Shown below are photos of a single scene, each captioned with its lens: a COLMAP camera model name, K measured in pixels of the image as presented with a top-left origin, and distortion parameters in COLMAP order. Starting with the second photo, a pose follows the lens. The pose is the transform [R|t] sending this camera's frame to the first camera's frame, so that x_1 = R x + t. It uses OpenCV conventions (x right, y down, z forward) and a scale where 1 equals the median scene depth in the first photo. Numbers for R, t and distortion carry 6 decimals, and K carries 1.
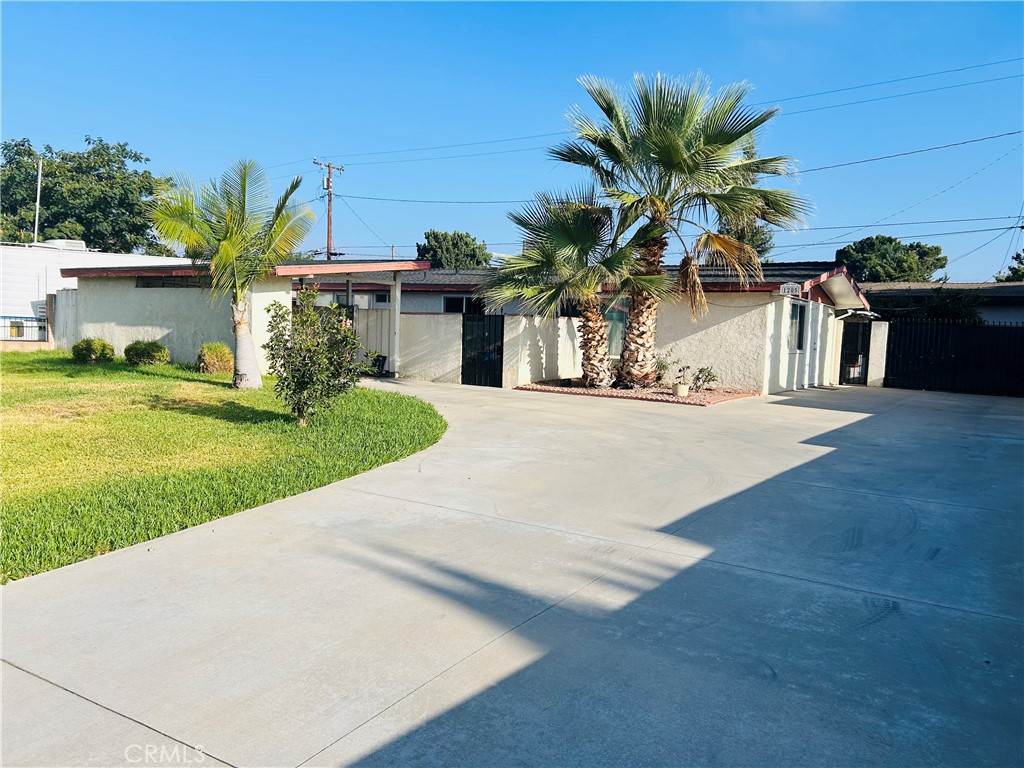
lens RADIAL K [[776.6, 0, 516.7], [0, 776.6, 385.8], [0, 0, 1]] dist [0.017623, -0.007963]
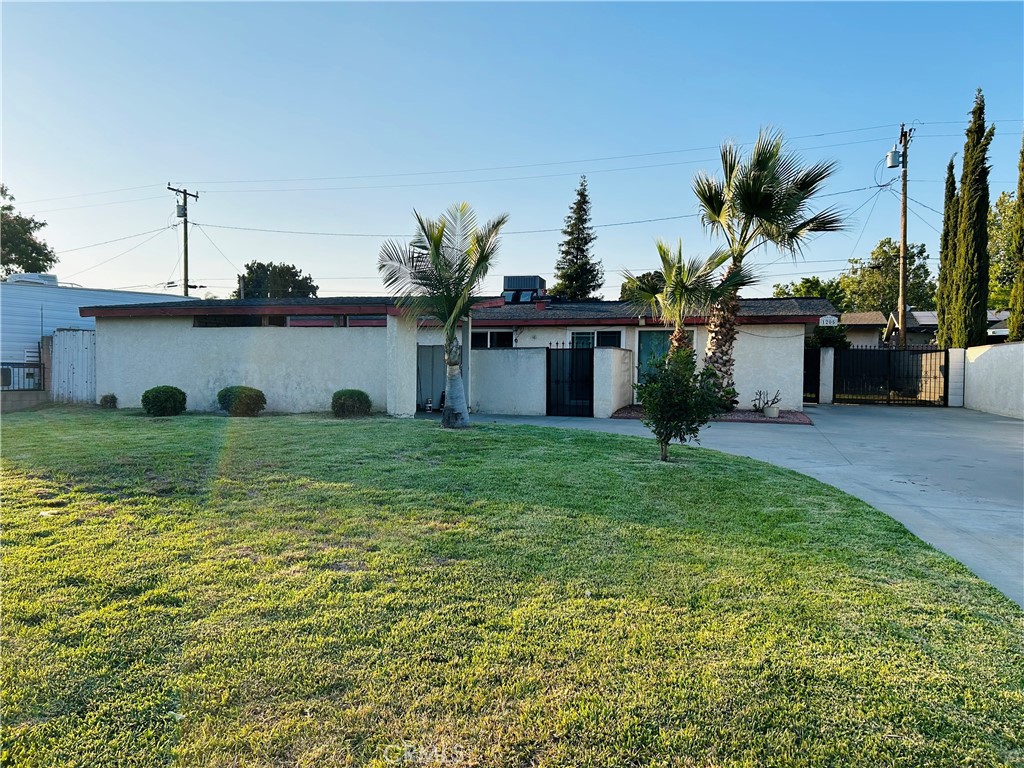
lens RADIAL K [[776.6, 0, 516.7], [0, 776.6, 385.8], [0, 0, 1]] dist [0.017623, -0.007963]
pose [[0.954523, -0.035186, 0.296055, -0.286483], [0.046775, 0.998388, -0.032151, -0.007467], [-0.294446, 0.044537, 0.954630, 0.015242]]
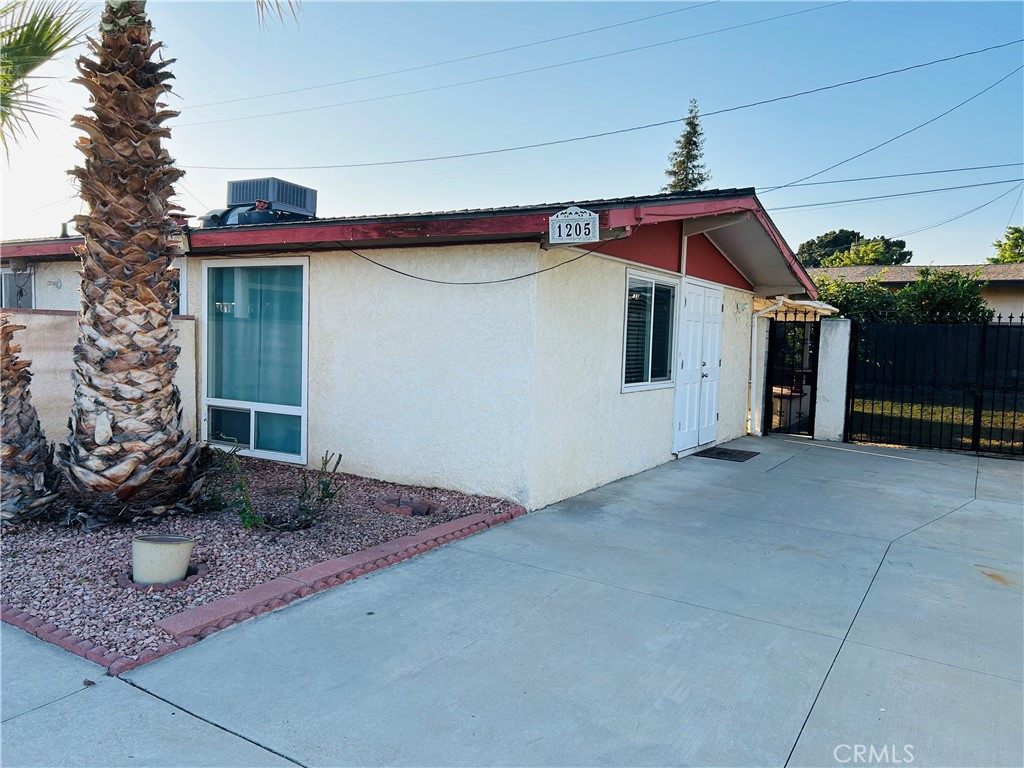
lens RADIAL K [[753.1, 0, 515.5], [0, 753.1, 370.2], [0, 0, 1]] dist [-0.002923, -0.004120]
pose [[0.999735, -0.006019, 0.022200, 0.205208], [0.006367, 0.999857, -0.015644, -0.035289], [-0.022102, 0.015781, 0.999631, 0.426141]]
